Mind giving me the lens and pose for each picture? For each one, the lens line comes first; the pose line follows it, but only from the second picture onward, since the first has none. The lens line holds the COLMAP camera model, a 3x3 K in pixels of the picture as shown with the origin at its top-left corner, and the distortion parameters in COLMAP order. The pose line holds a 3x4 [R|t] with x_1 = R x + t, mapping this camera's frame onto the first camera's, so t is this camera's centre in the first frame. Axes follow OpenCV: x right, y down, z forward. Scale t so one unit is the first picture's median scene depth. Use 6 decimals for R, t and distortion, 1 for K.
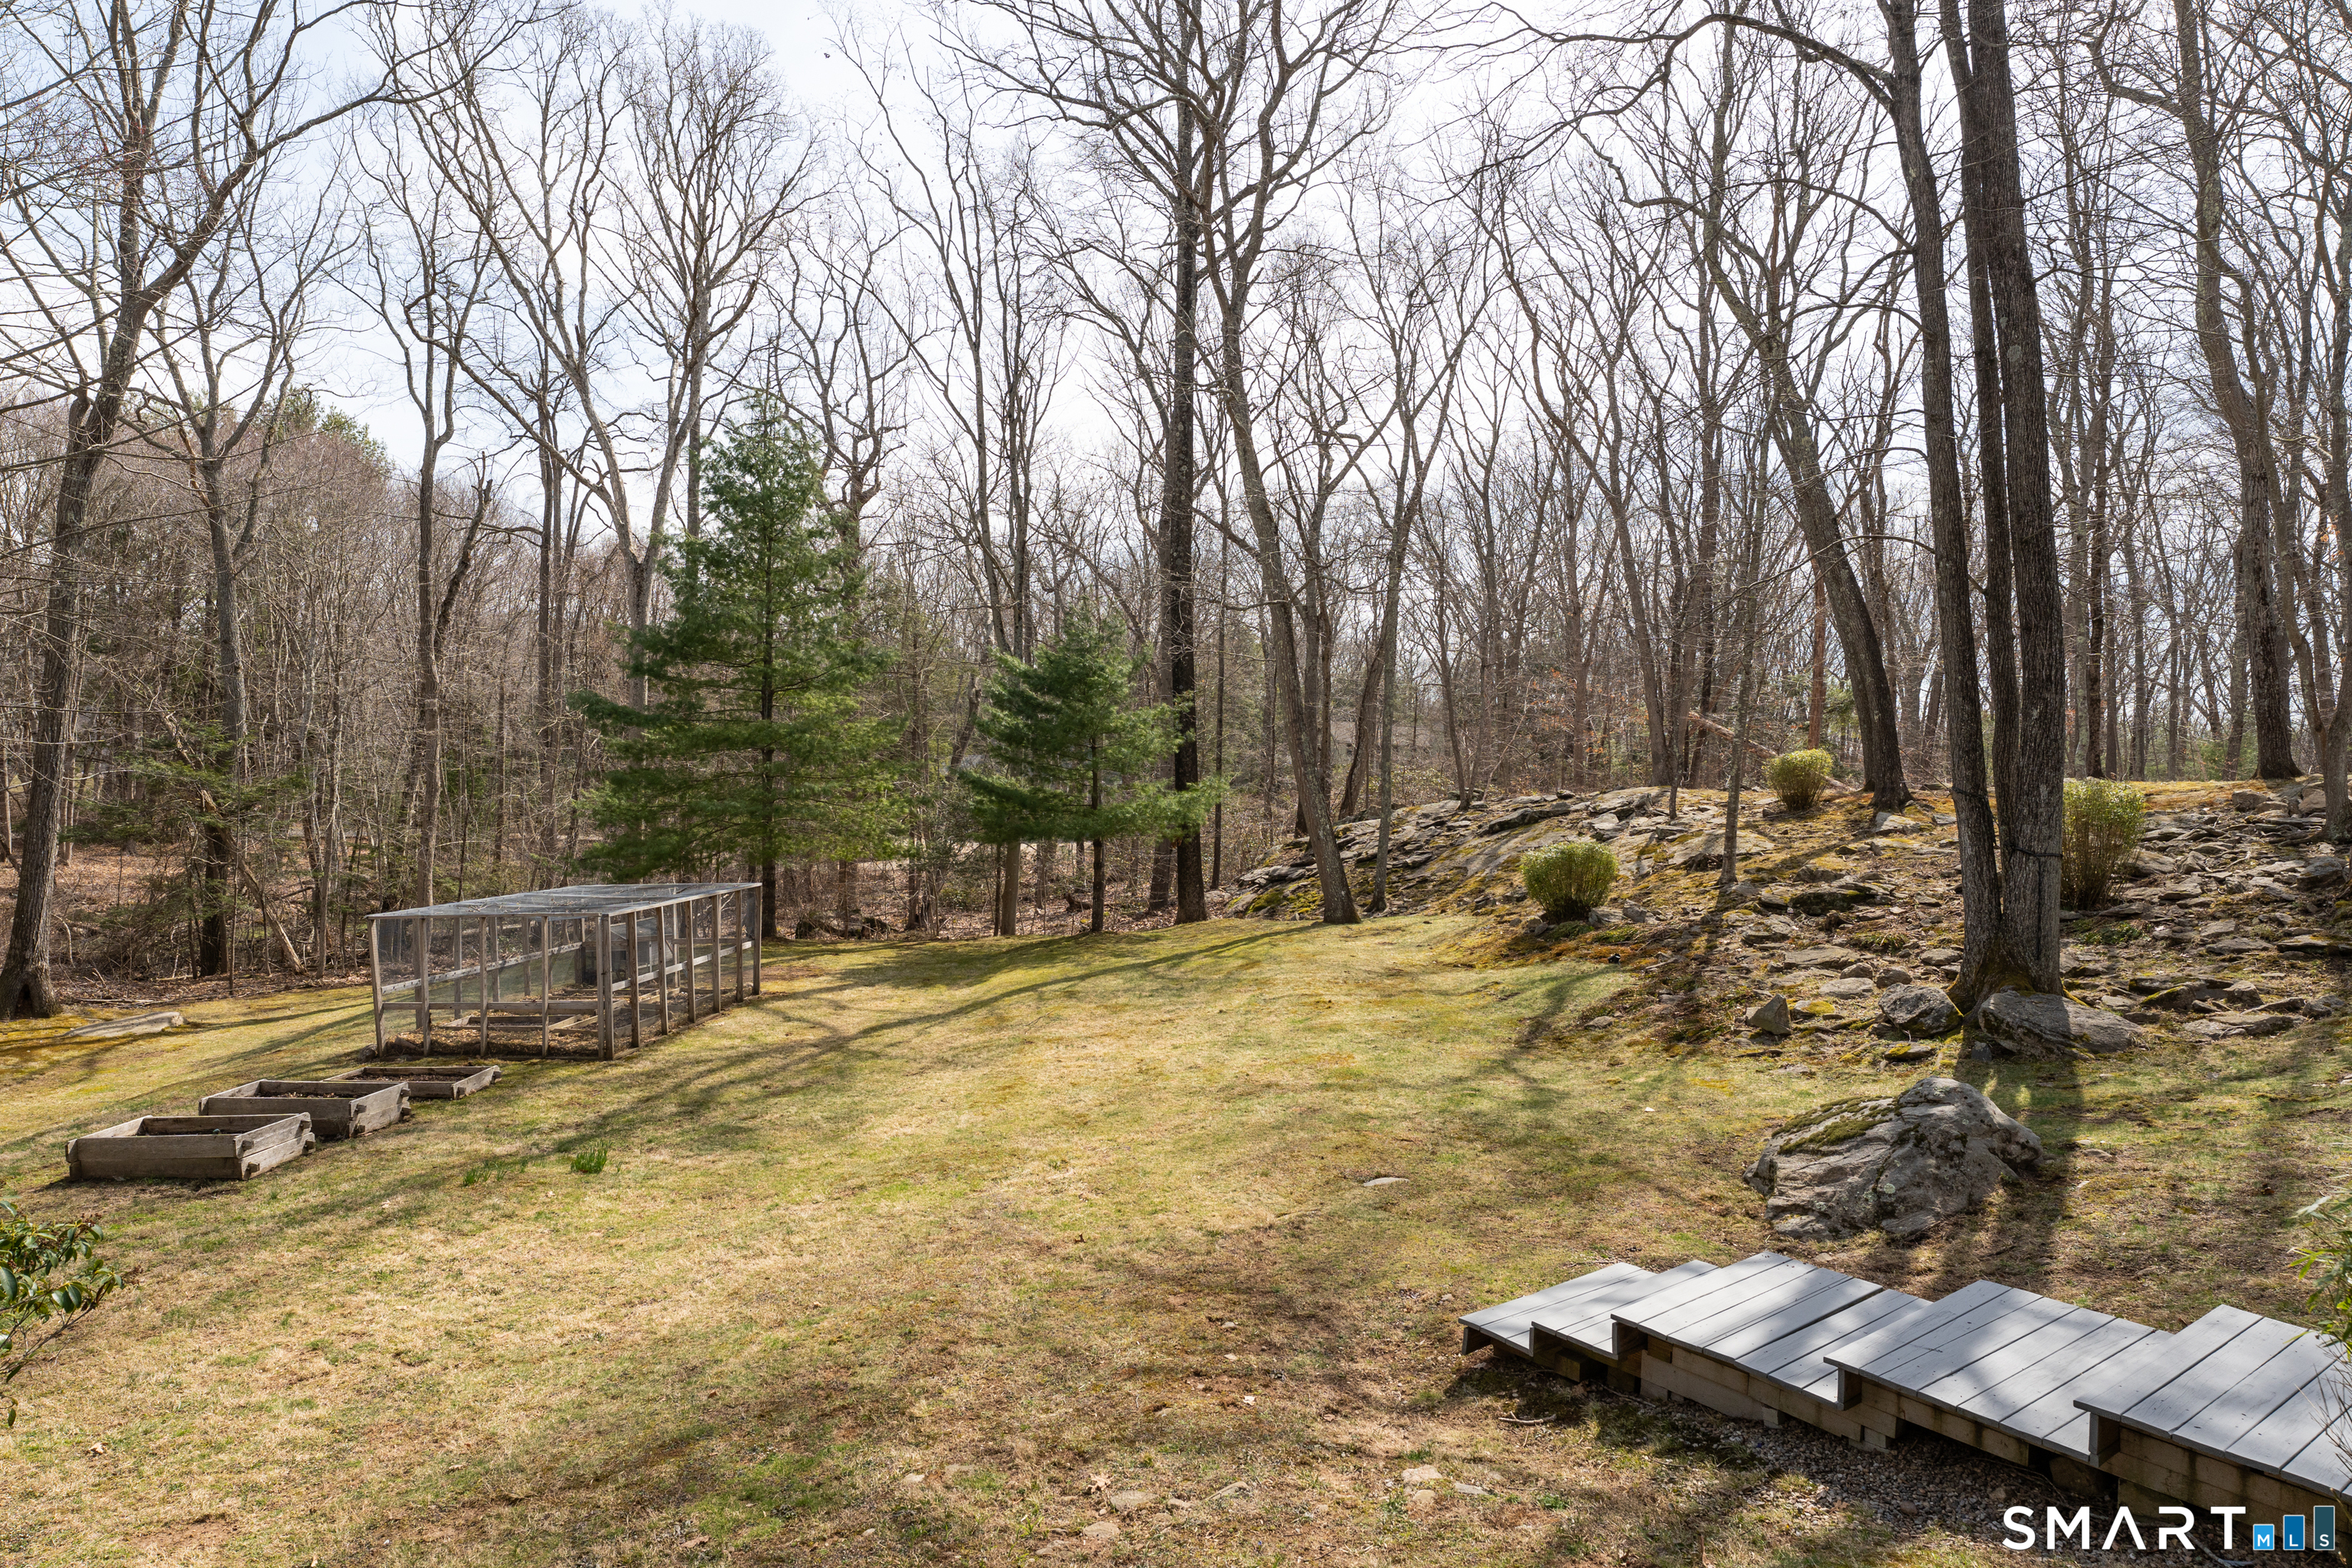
lens RADIAL K [[1285.7, 0, 1176.0], [0, 1285.7, 784.0], [0, 0, 1]] dist [-0.000254, 0.000400]
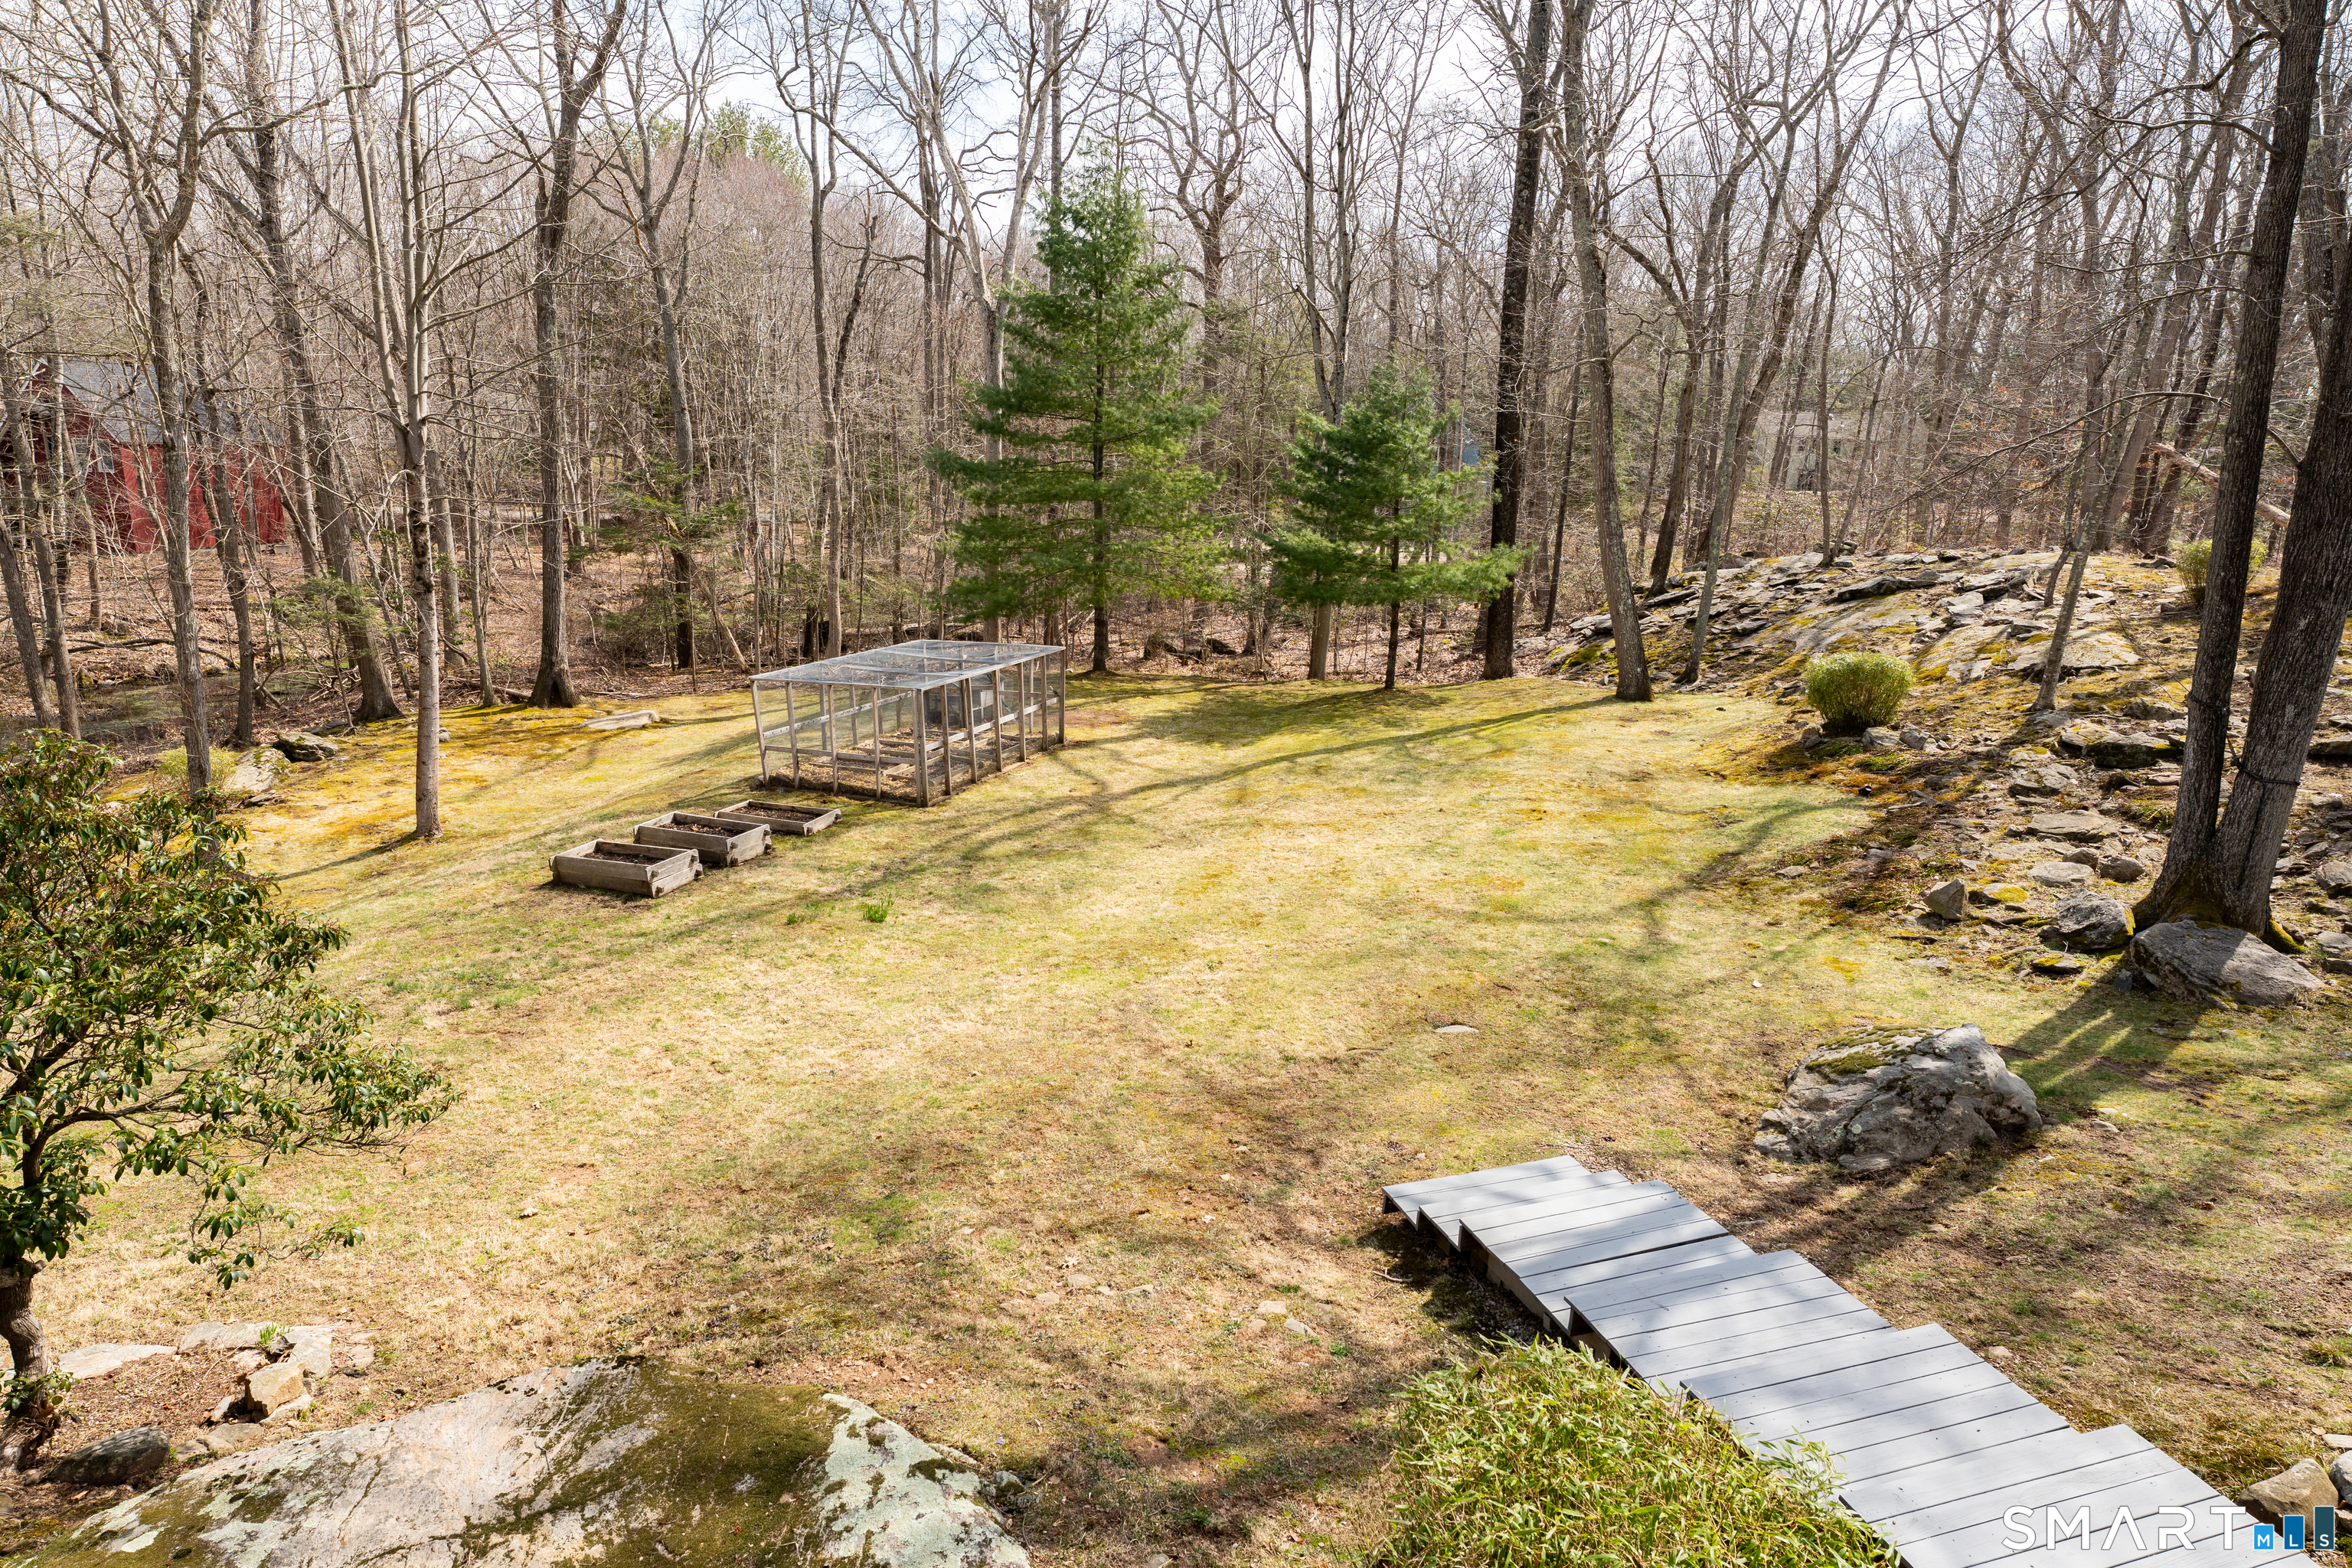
lens RADIAL K [[1285.7, 0, 1176.0], [0, 1285.7, 784.0], [0, 0, 1]] dist [-0.000254, 0.000400]
pose [[0.952833, 0.090685, -0.289631, 0.164973], [-0.016593, 0.968454, 0.248639, -0.133468], [0.303042, -0.232105, 0.924280, -0.071769]]
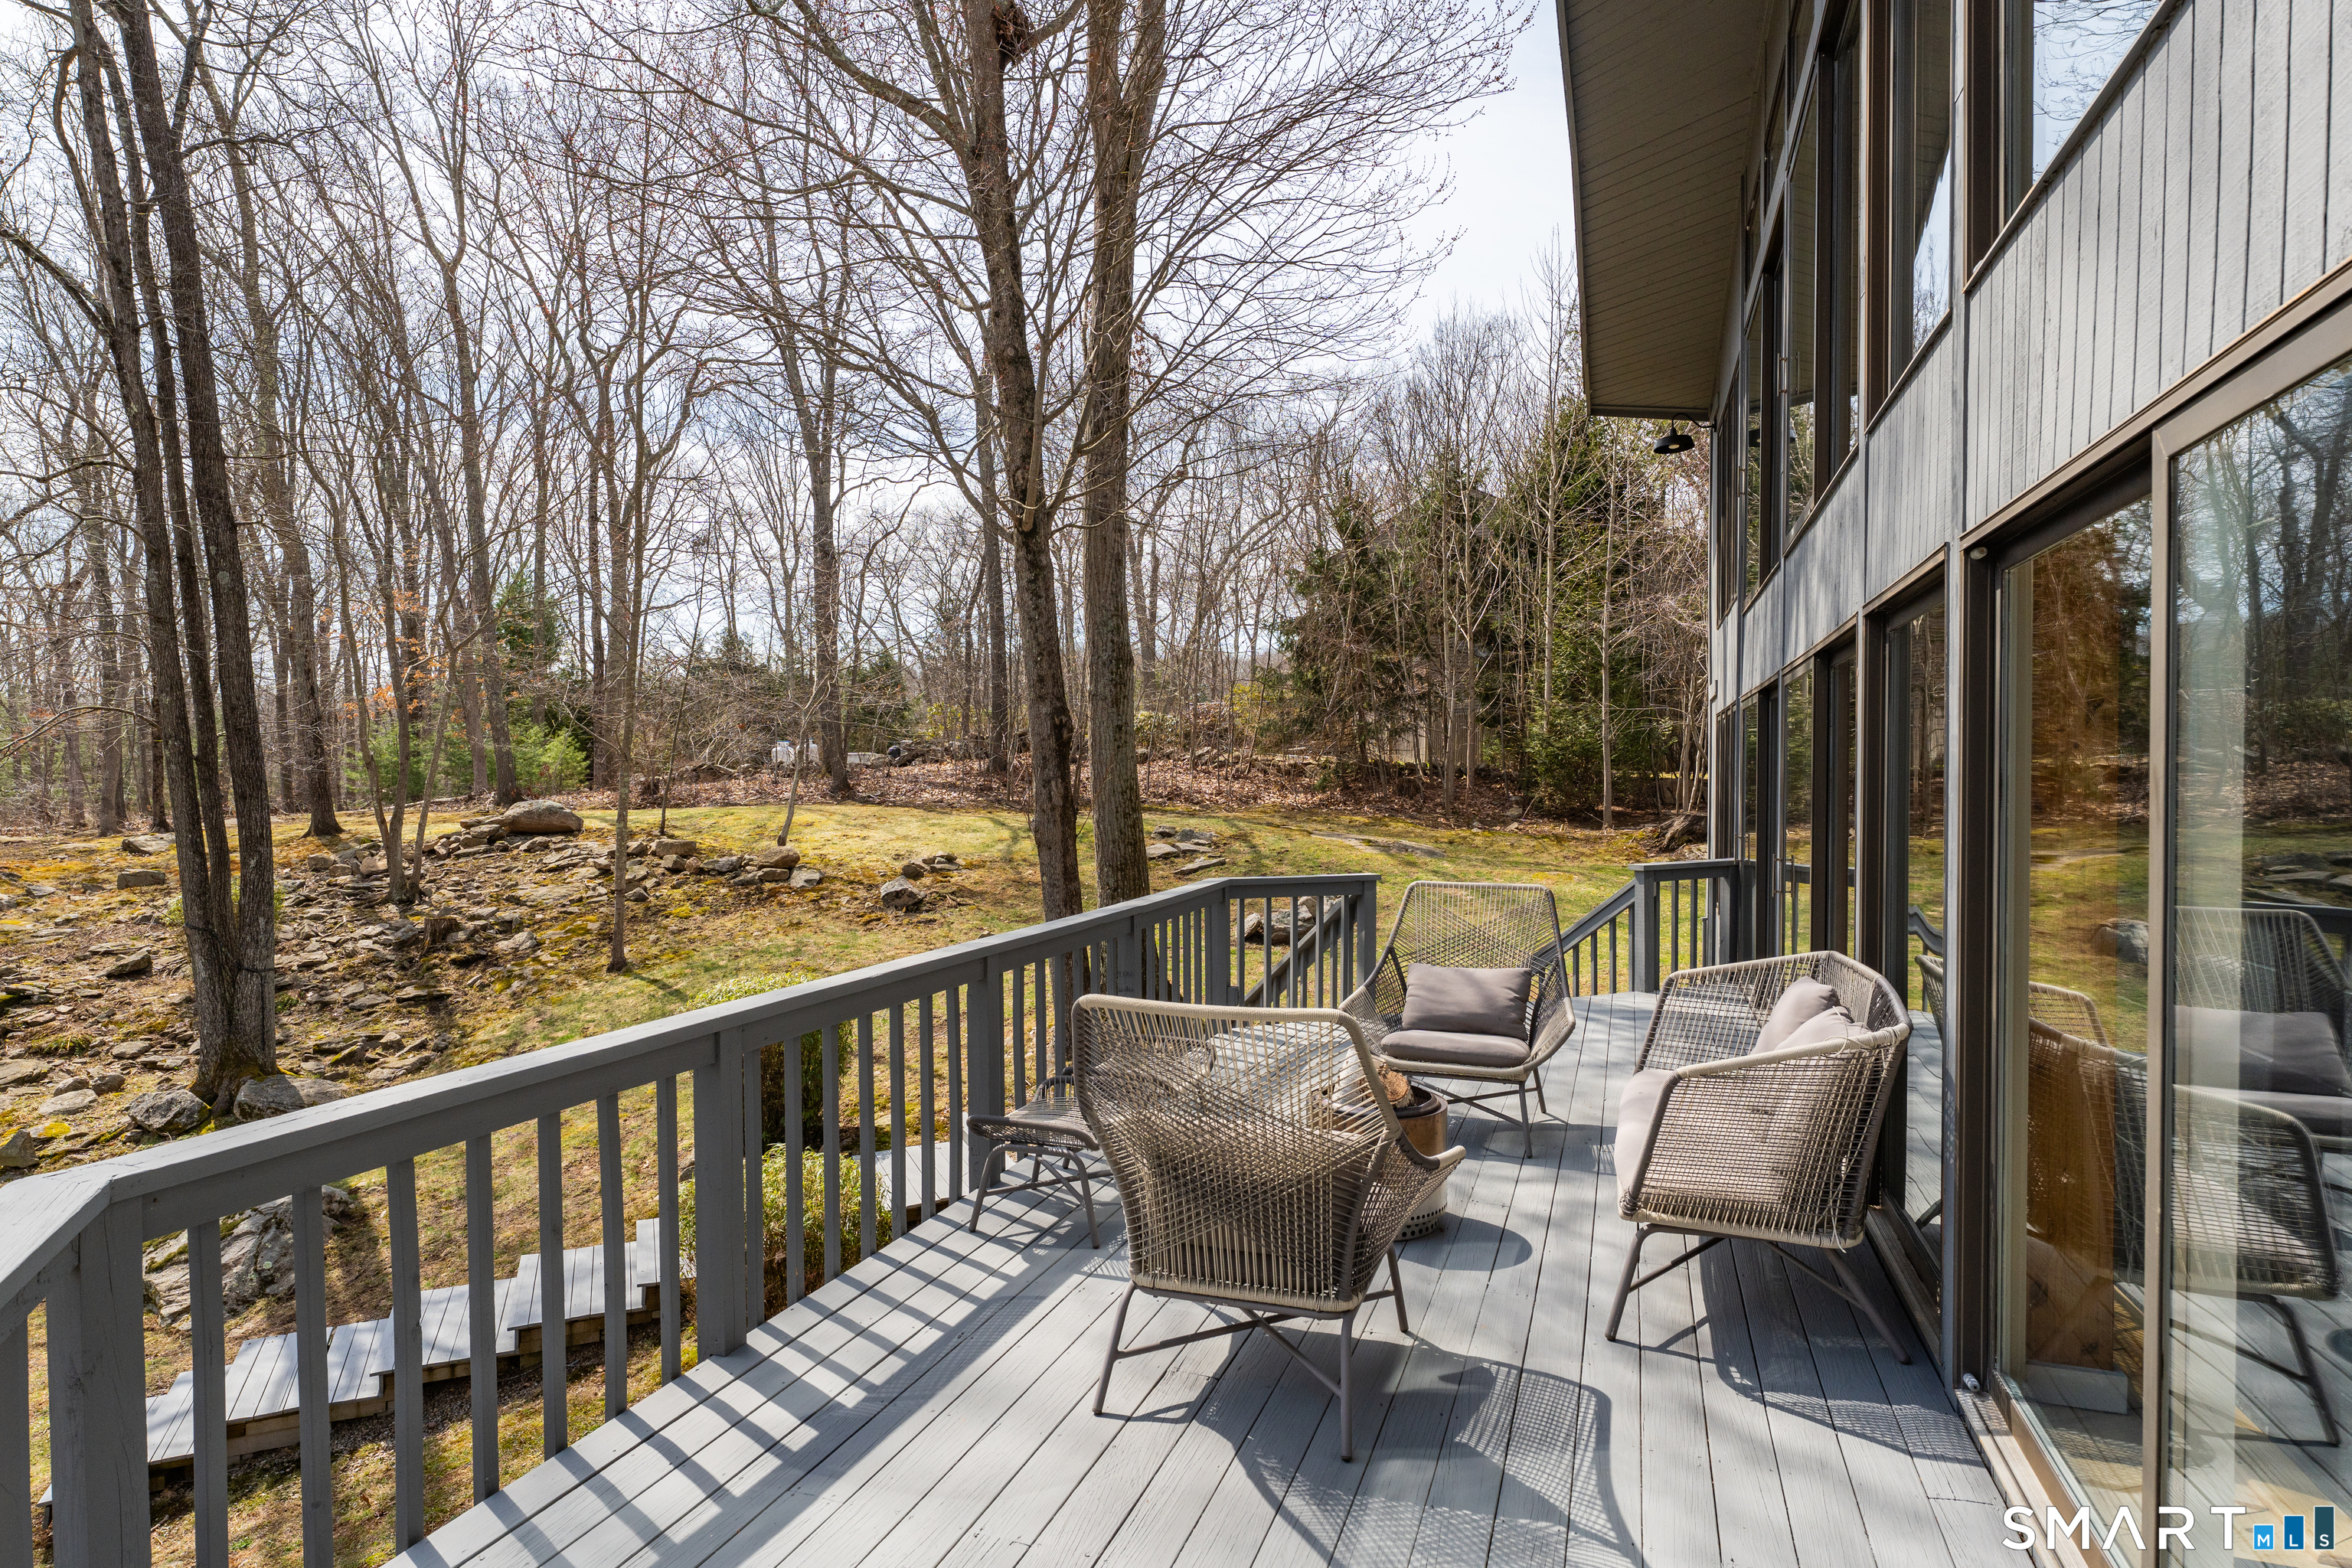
lens RADIAL K [[1285.7, 0, 1176.0], [0, 1285.7, 784.0], [0, 0, 1]] dist [-0.000254, 0.000400]
pose [[0.204289, -0.036462, 0.978231, -0.358836], [-0.002802, 0.999280, 0.037831, -0.161055], [-0.978907, -0.010469, 0.204040, -0.161964]]
